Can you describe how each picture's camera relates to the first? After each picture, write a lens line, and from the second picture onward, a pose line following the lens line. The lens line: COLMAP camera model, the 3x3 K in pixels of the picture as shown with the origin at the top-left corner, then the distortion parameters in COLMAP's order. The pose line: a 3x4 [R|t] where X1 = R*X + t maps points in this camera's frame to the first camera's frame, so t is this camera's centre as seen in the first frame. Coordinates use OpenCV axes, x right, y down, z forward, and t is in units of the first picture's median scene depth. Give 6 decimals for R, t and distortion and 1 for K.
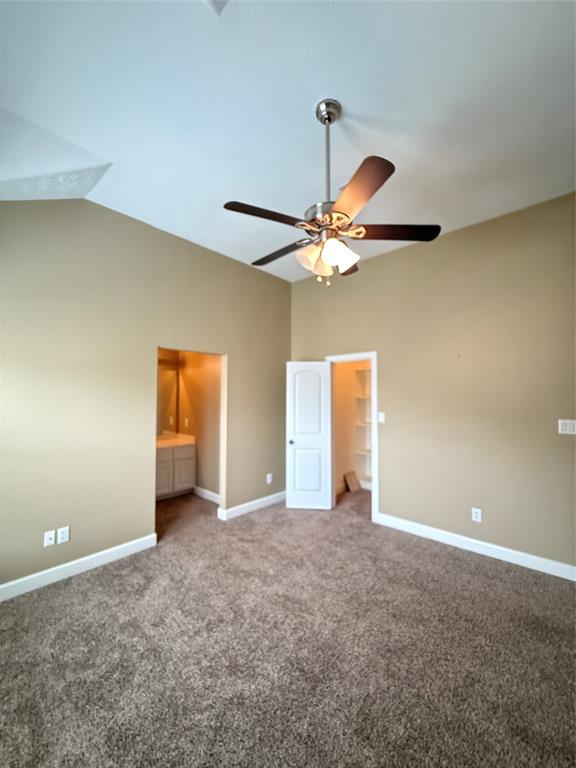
lens RADIAL K [[307.5, 0, 288.0], [0, 307.5, 383.8], [0, 0, 1]] dist [0.002253, 0.000104]
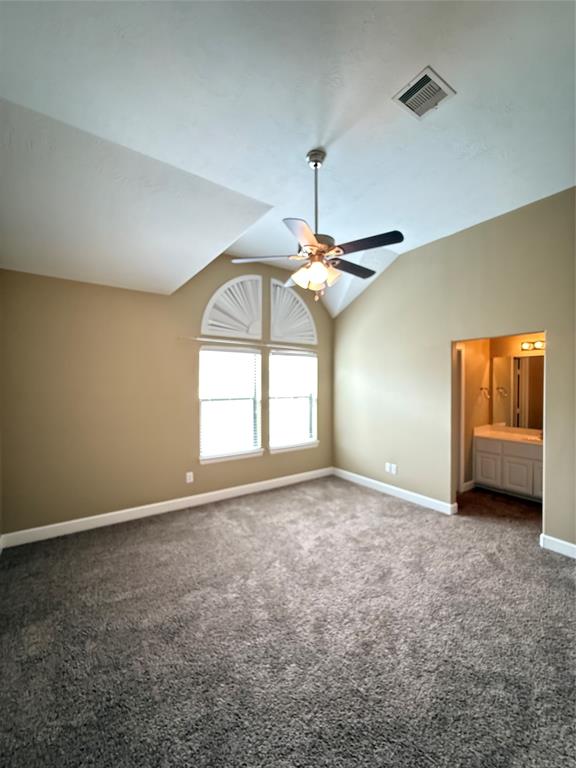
lens RADIAL K [[307.5, 0, 287.3], [0, 307.5, 384.6], [0, 0, 1]] dist [0.002253, 0.000104]
pose [[-0.220376, 0.004022, -0.975407, 0.908382], [0.041089, 0.999142, -0.005164, 0.021350], [0.974549, -0.041216, -0.220352, 0.748274]]
